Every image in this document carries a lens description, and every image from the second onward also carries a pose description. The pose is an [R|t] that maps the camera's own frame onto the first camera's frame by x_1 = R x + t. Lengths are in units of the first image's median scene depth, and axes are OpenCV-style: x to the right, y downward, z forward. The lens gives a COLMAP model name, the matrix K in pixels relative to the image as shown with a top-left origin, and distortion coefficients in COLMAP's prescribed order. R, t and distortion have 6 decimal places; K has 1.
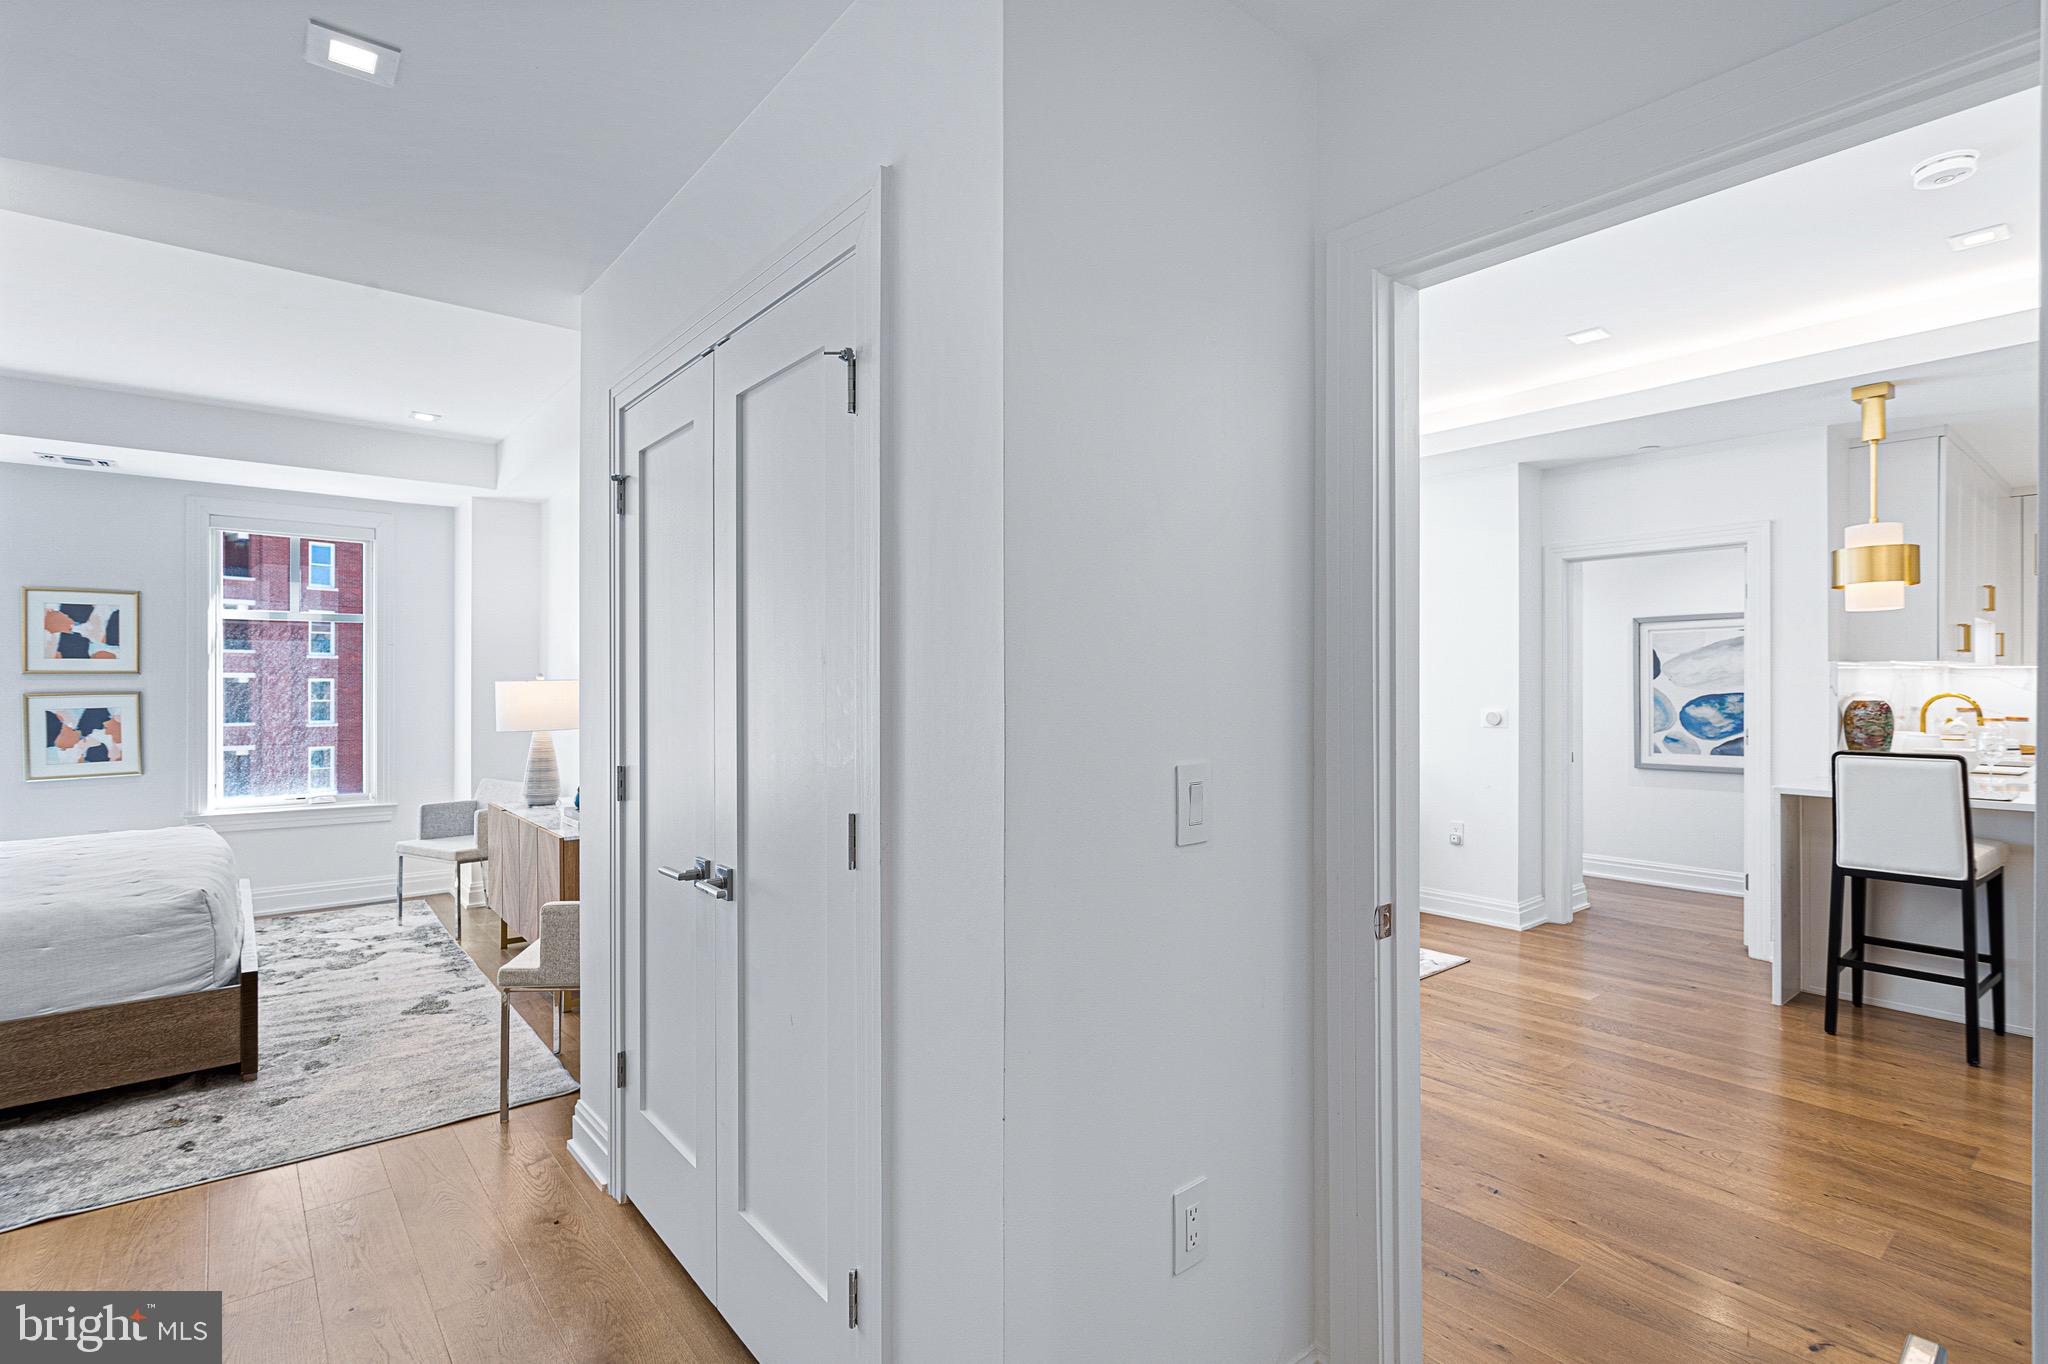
lens RADIAL K [[990.6, 0, 993.1], [0, 990.6, 681.8], [0, 0, 1]] dist [-0.007551, 0.002320]
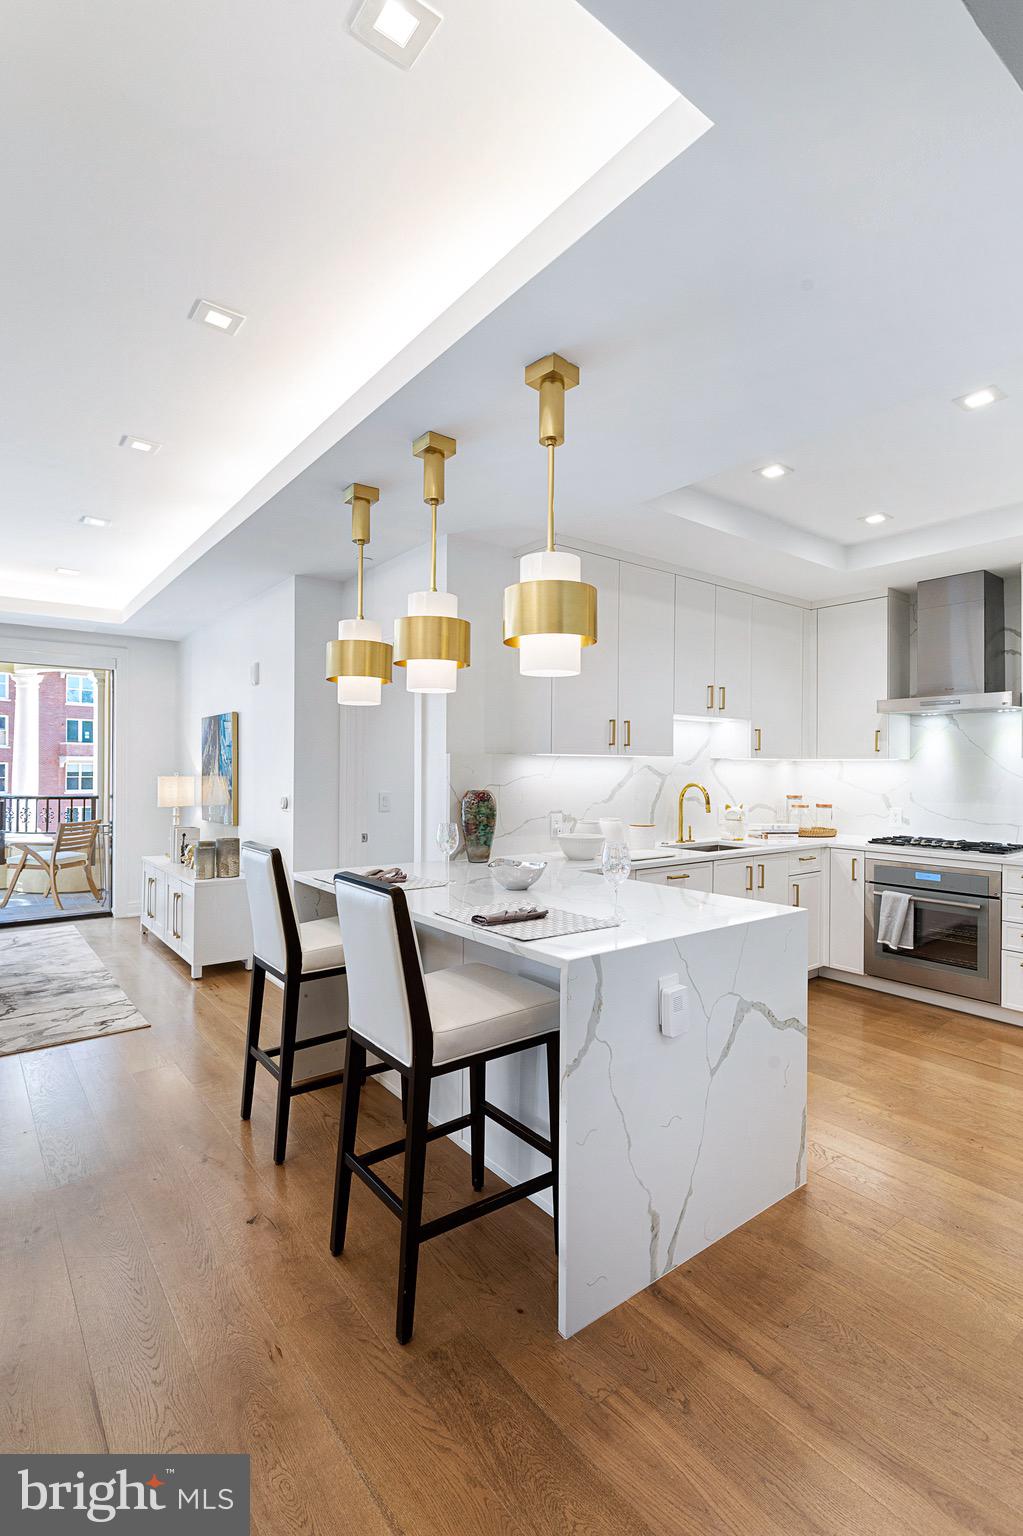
lens RADIAL K [[743.0, 0, 554.4], [0, 743.0, 766.7], [0, 0, 1]] dist [-0.007551, 0.002320]
pose [[0.999902, 0.004034, -0.013423, 0.891240], [-0.004001, 0.999989, 0.002507, -0.008443], [0.013433, -0.002453, 0.999907, 0.173411]]
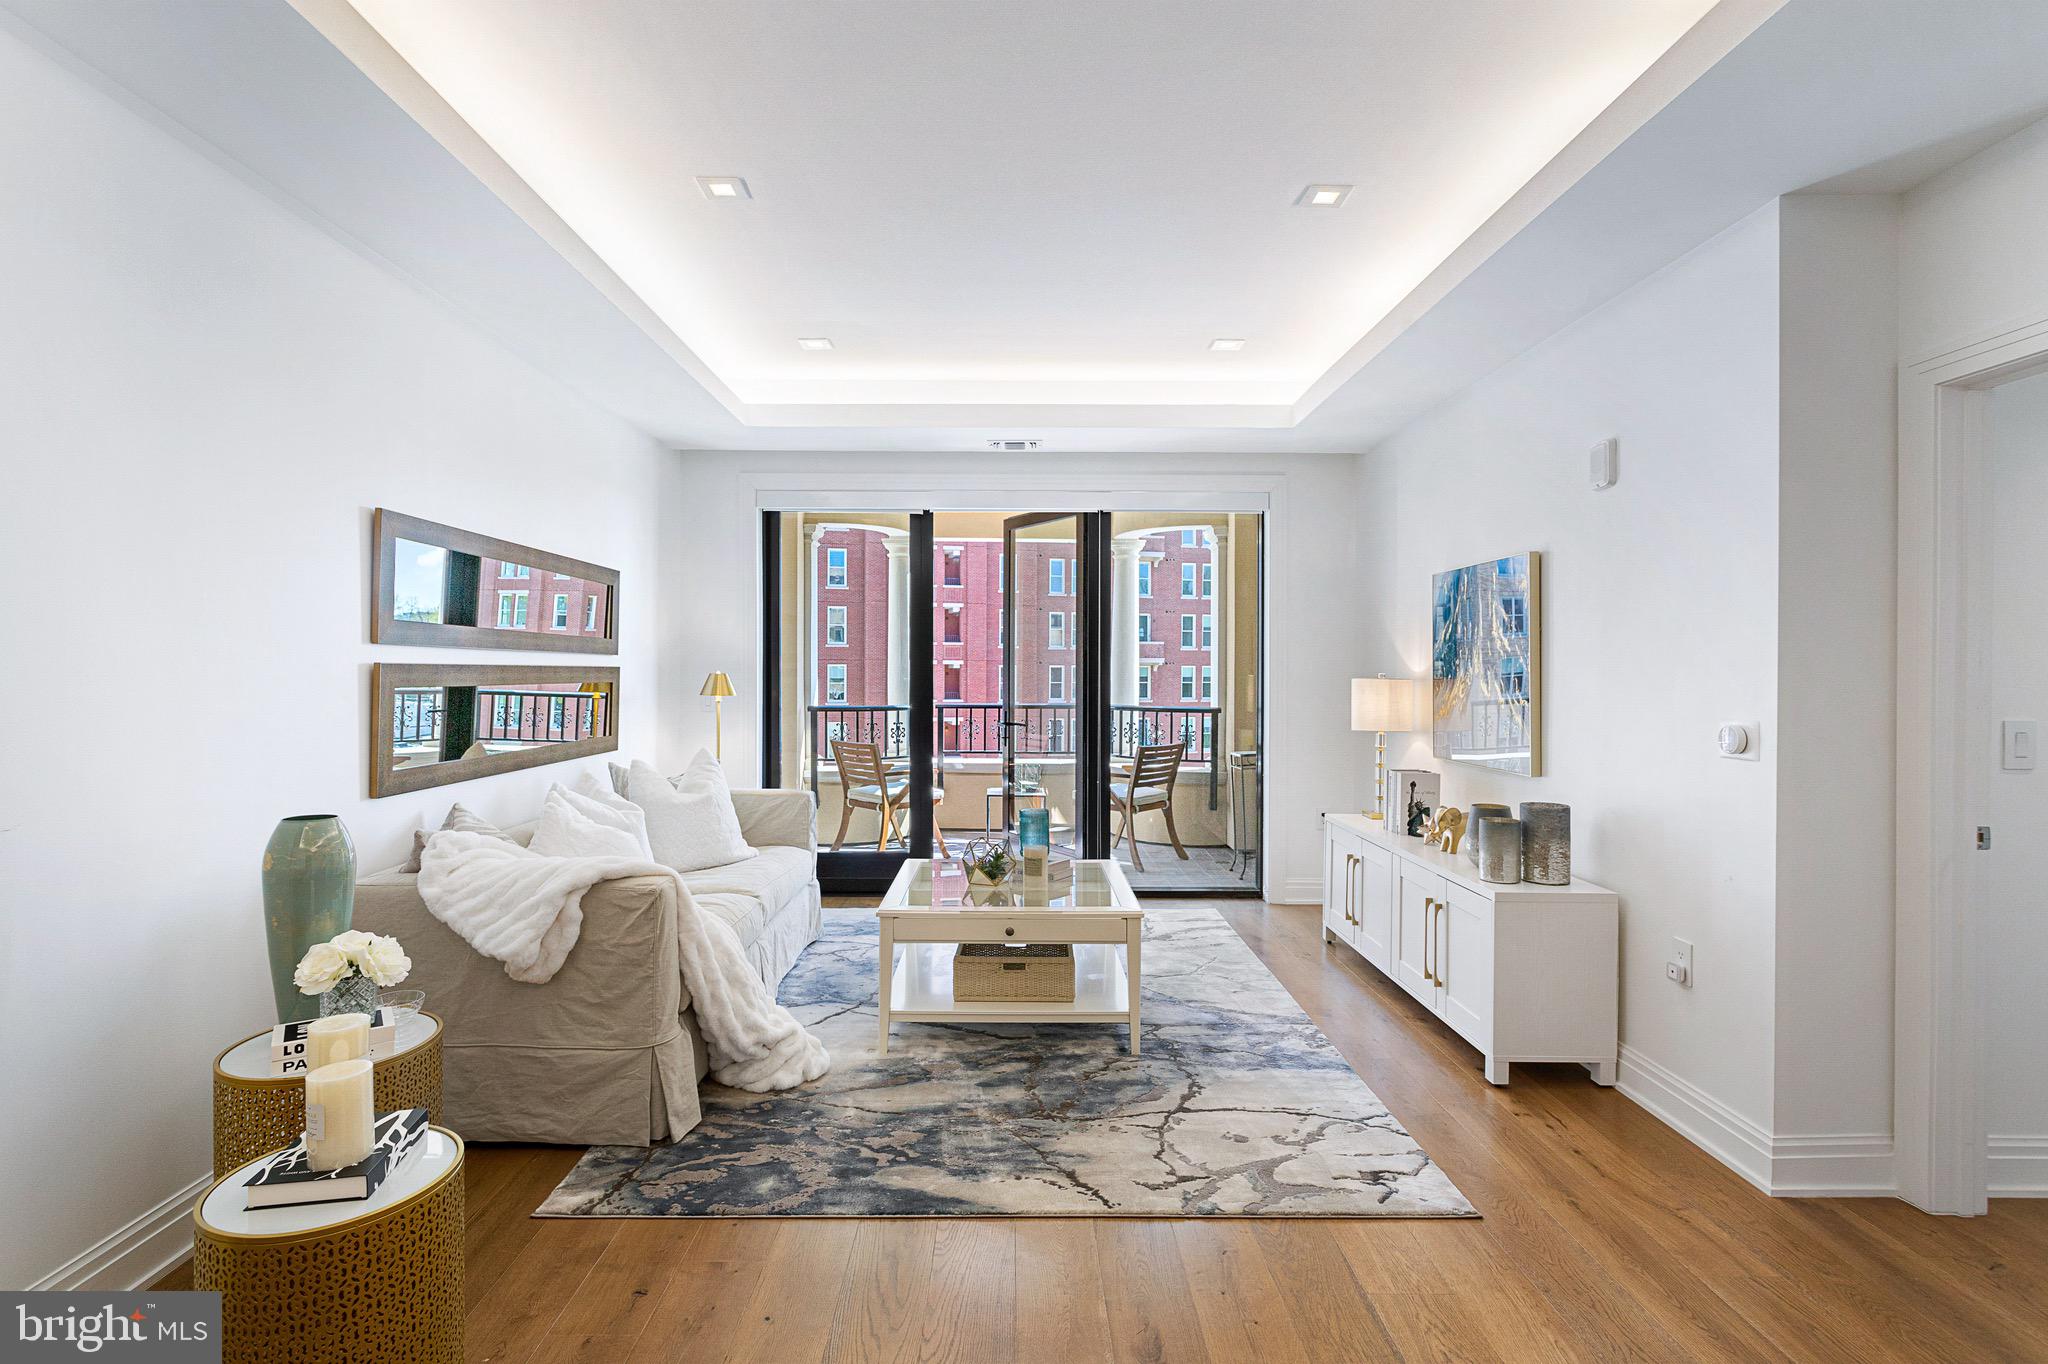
lens RADIAL K [[990.6, 0, 996.5], [0, 990.6, 669.3], [0, 0, 1]] dist [-0.007551, 0.002320]
pose [[0.760104, 0.001240, -0.649801, 0.590999], [-0.000430, 0.999999, 0.001406, 0.002520], [0.649802, -0.000789, 0.760103, 0.430911]]
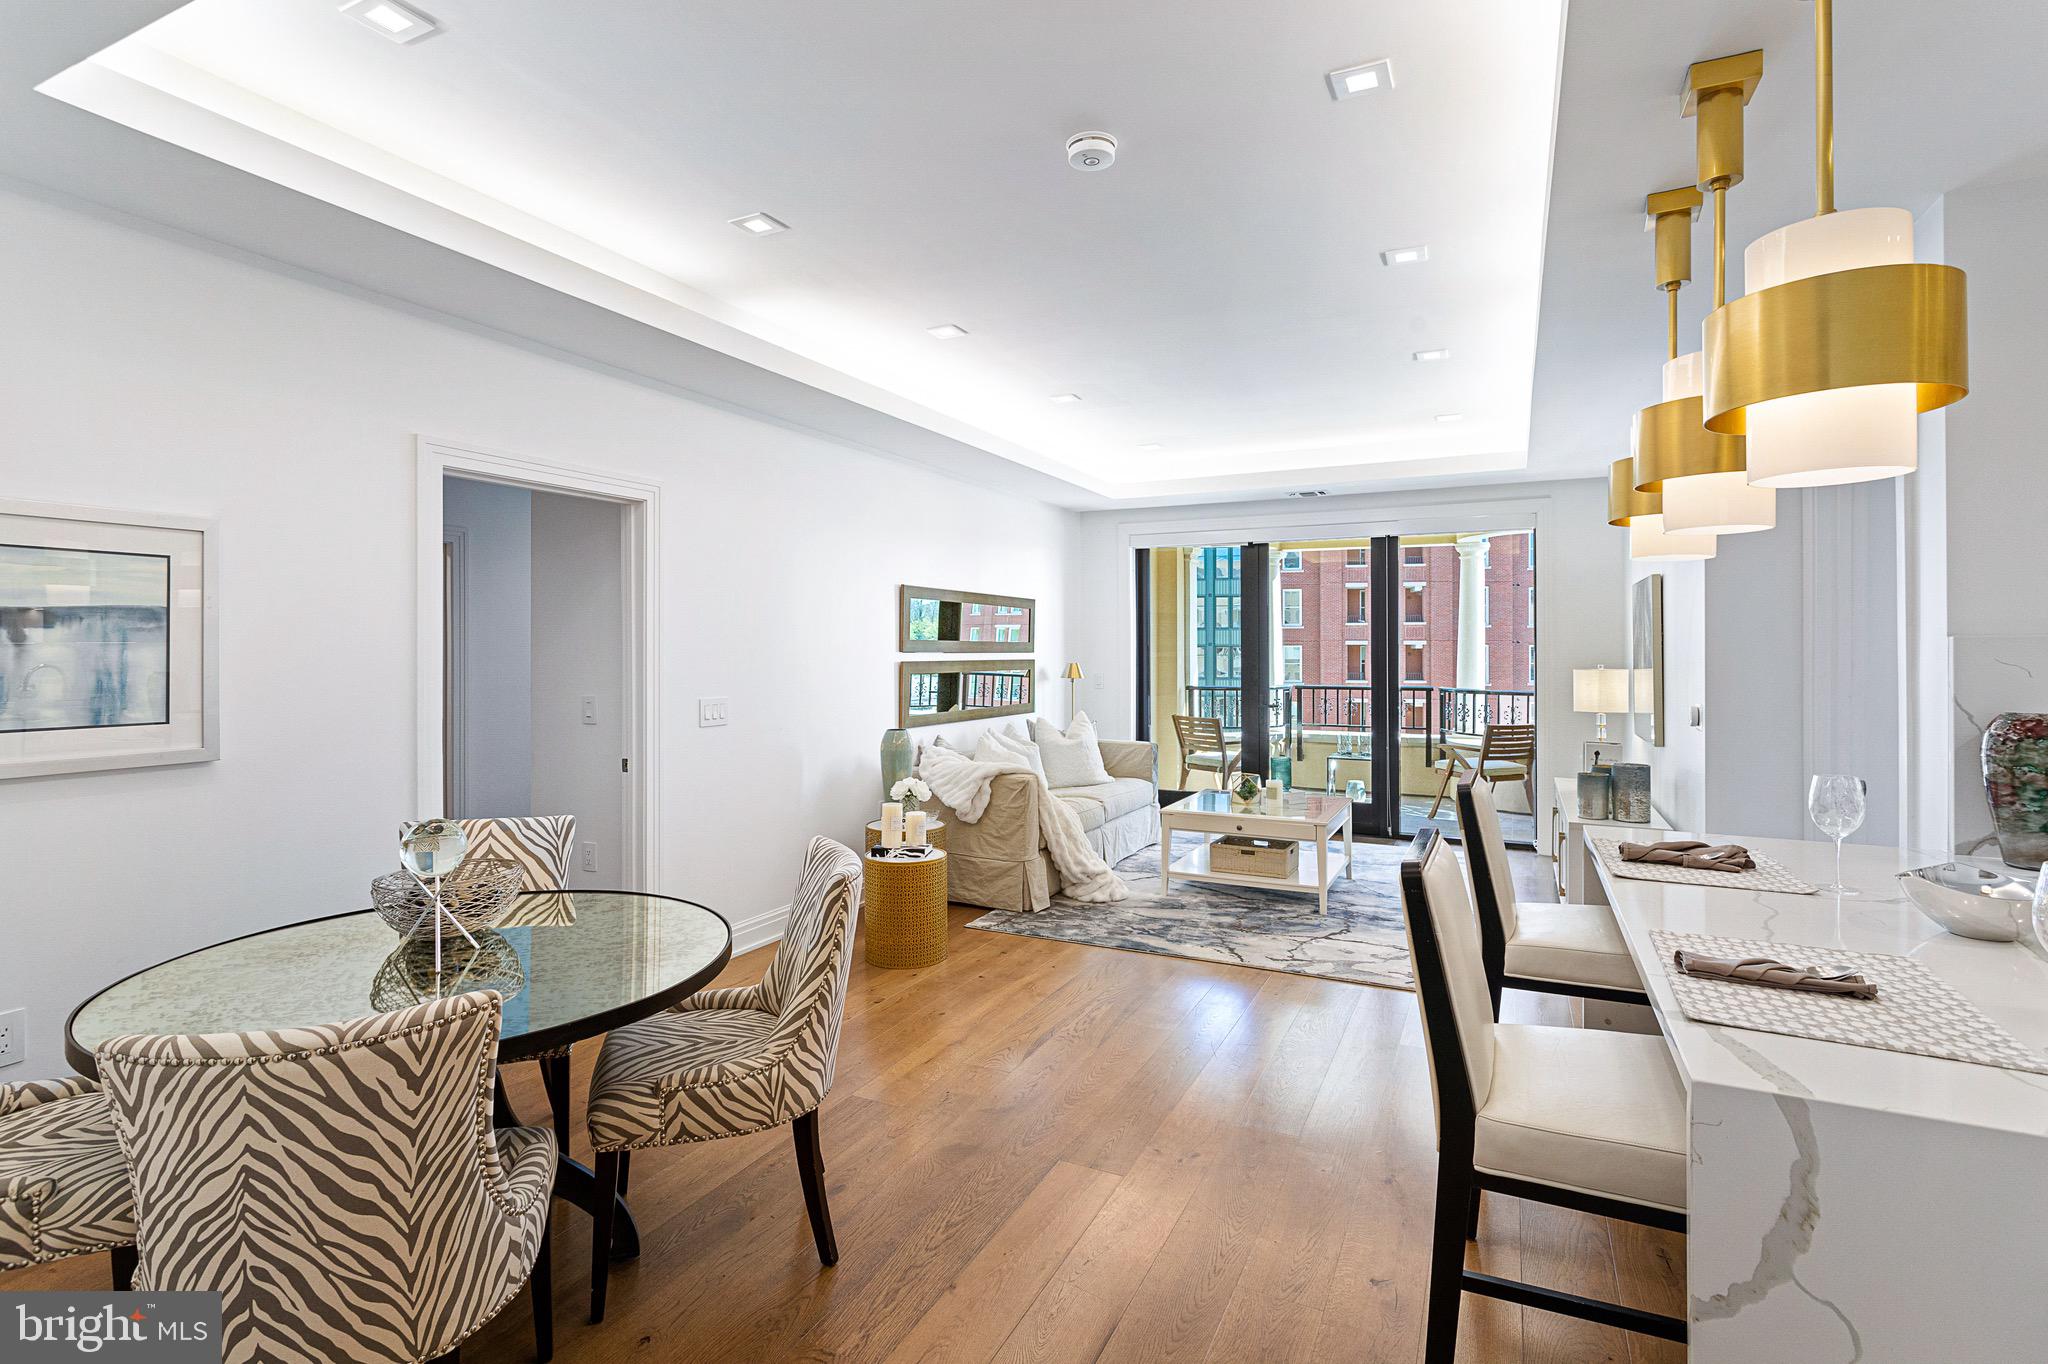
lens RADIAL K [[990.6, 0, 998.7], [0, 990.6, 646.4], [0, 0, 1]] dist [-0.007551, 0.002320]
pose [[0.379851, -0.002914, -0.925043, 1.051257], [0.005240, 0.999986, -0.000998, -0.016479], [0.925033, -0.004468, 0.379861, 0.299032]]
